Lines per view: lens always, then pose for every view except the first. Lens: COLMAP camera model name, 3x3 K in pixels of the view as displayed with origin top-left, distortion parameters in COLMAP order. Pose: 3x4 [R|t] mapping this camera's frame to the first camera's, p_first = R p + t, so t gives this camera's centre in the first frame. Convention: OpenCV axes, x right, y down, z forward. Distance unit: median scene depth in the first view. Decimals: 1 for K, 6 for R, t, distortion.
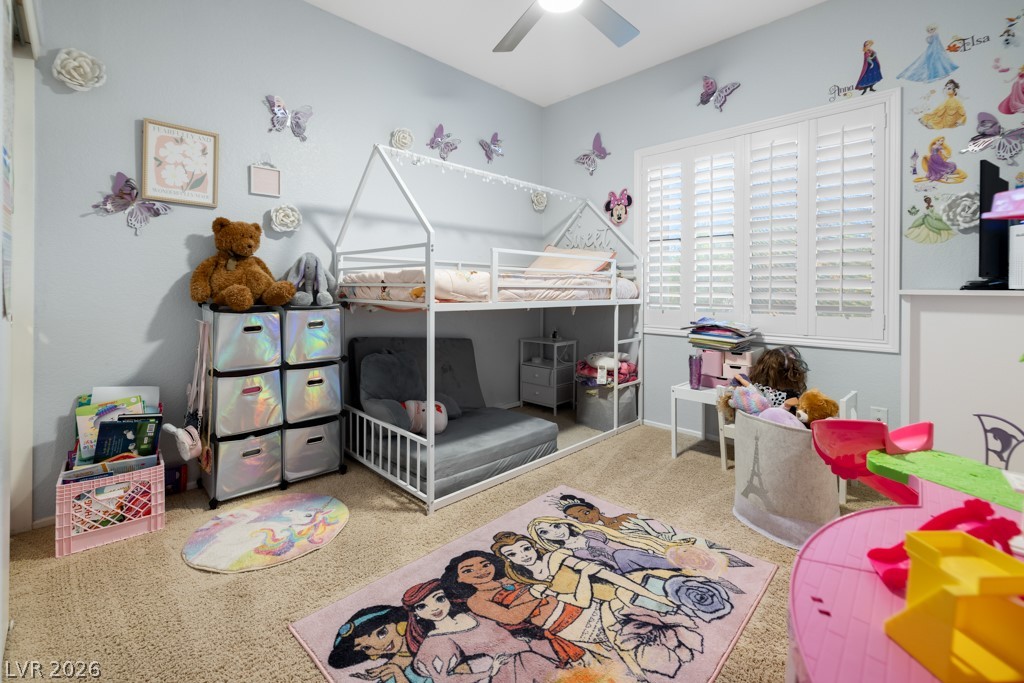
lens RADIAL K [[443.9, 0, 511.1], [0, 443.9, 291.2], [0, 0, 1]] dist [0.002542, 0.000103]
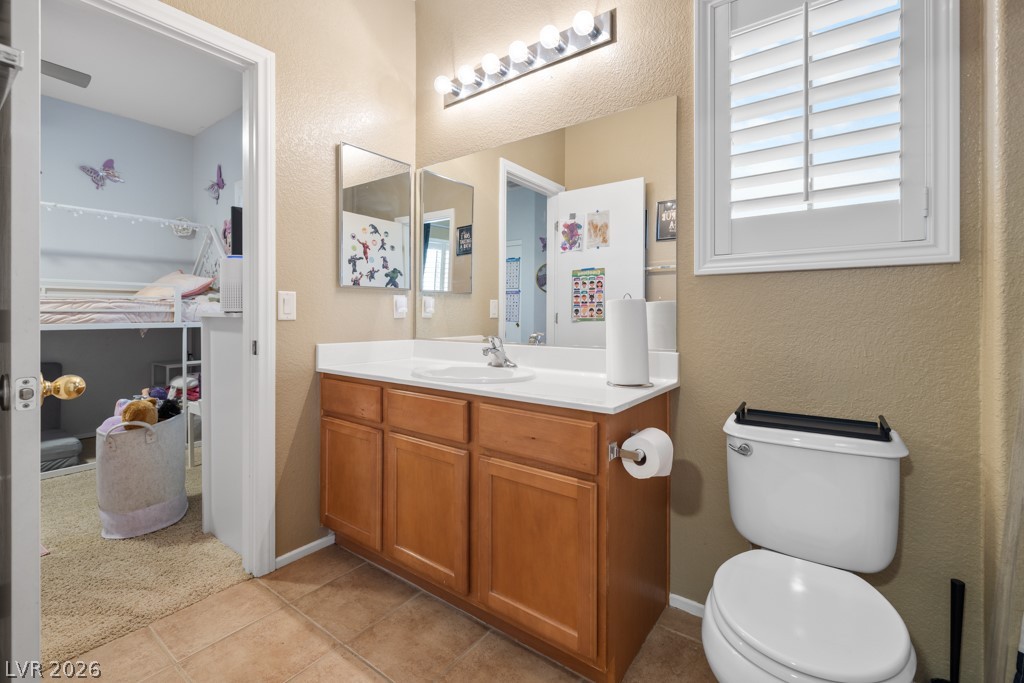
lens RADIAL K [[443.9, 0, 510.1], [0, 443.9, 314.0], [0, 0, 1]] dist [0.002542, 0.000103]
pose [[0.988609, -0.002794, 0.150480, 0.846254], [0.002795, 0.999996, 0.000205, 0.000706], [-0.150480, 0.000218, 0.988613, -0.171734]]
